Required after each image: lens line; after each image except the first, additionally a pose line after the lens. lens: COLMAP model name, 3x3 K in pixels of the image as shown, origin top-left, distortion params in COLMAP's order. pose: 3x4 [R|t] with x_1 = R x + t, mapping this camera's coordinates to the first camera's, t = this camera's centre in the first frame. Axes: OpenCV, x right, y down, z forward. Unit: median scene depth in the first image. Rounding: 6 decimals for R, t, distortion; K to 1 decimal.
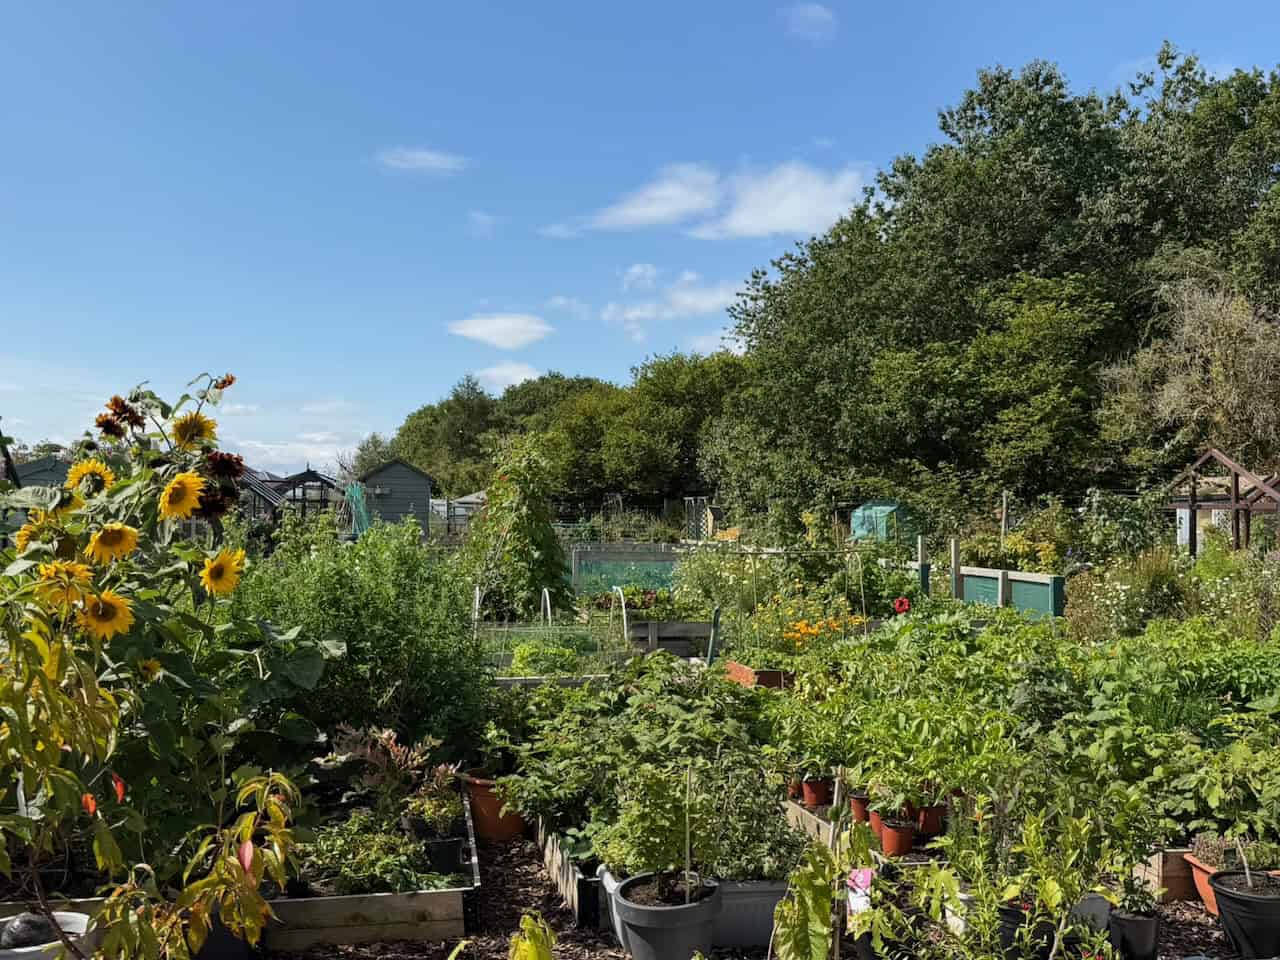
lens RADIAL K [[1247.9, 0, 631.2], [0, 1247.9, 481.4], [0, 0, 1]] dist [0.094165, 0.000000]
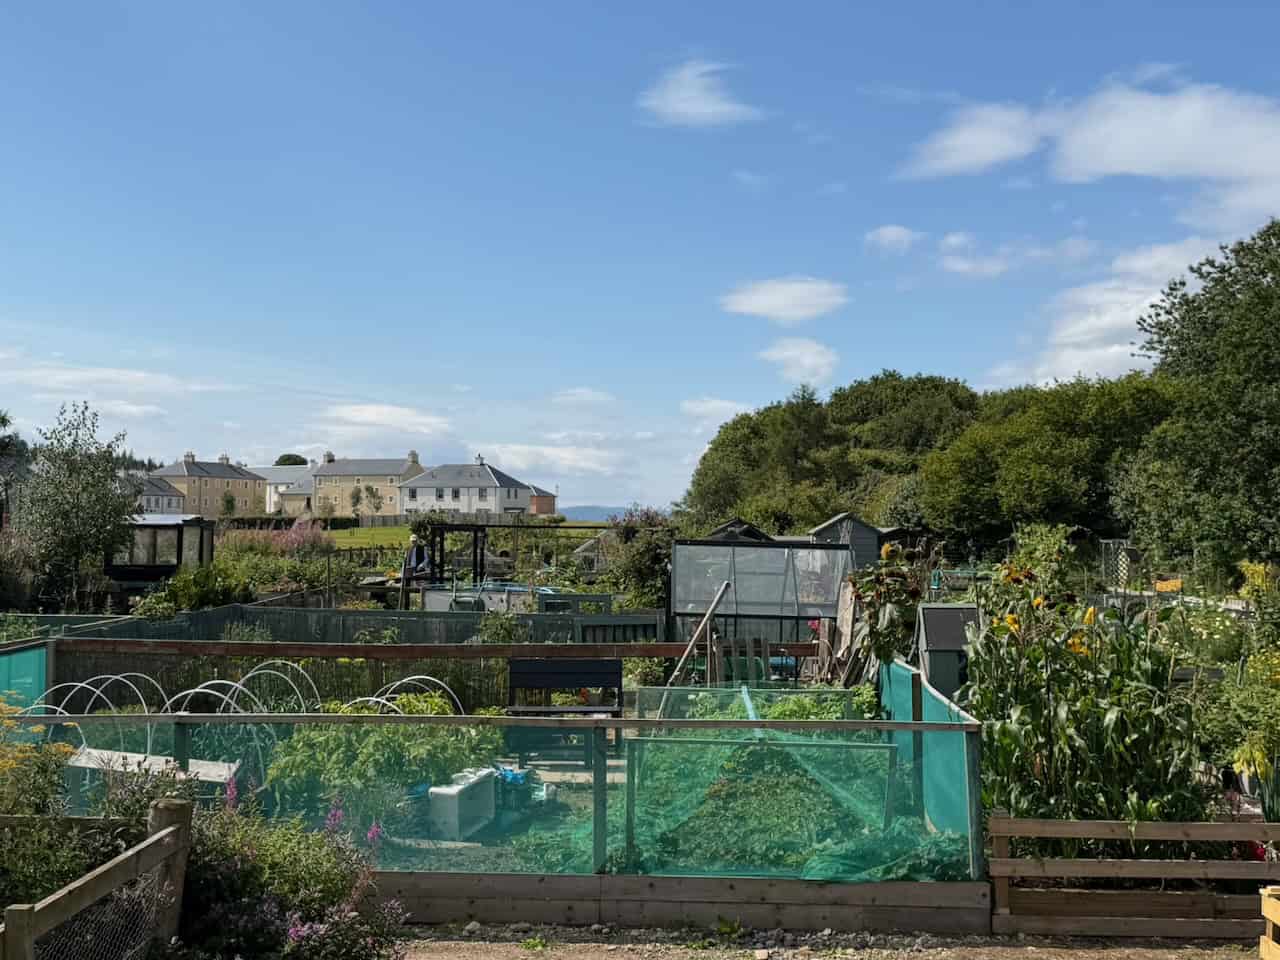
lens RADIAL K [[1625.1, 0, 622.6], [0, 1625.1, 520.0], [0, 0, 1]] dist [0.113666, 0.000000]
pose [[0.980979, -0.002287, -0.194101, -0.087402], [0.006353, 0.999773, 0.020328, -0.036671], [0.194010, -0.021175, 0.980771, -0.364066]]
